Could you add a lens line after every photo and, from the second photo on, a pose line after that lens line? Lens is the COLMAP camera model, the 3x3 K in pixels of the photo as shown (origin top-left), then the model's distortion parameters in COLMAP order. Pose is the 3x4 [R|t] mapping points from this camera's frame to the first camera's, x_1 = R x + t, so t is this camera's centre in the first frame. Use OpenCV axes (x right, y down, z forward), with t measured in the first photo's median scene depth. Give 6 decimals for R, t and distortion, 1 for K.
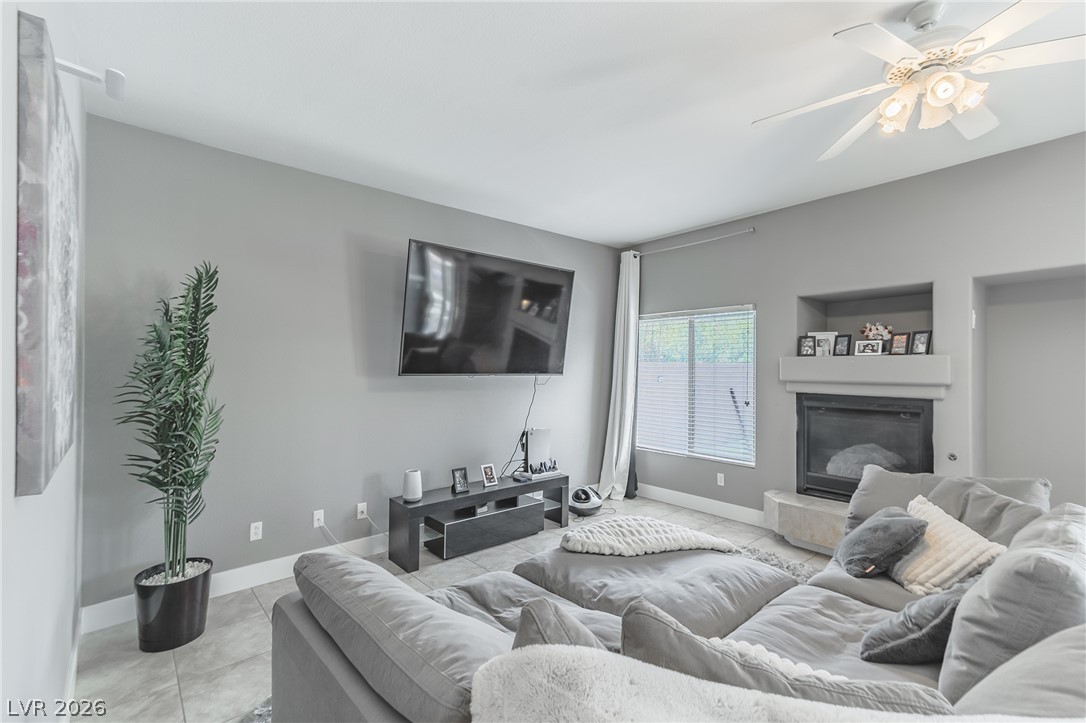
lens RADIAL K [[485.1, 0, 544.5], [0, 485.1, 368.1], [0, 0, 1]] dist [0.000010, -0.000230]
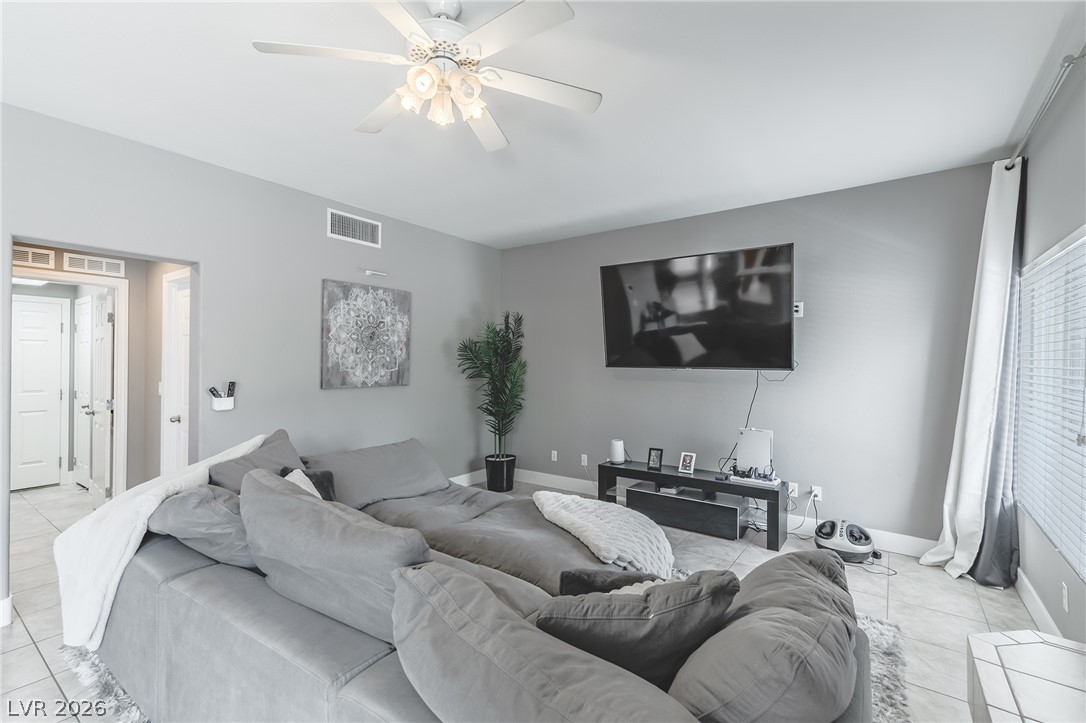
lens RADIAL K [[481.6, 0, 552.0], [0, 481.6, 365.9], [0, 0, 1]] dist [0.015823, 0.000118]
pose [[0.235934, 0.013526, -0.971675, 0.842135], [-0.003335, 0.999909, 0.013109, -0.004355], [0.971763, 0.000148, 0.235957, 0.465735]]
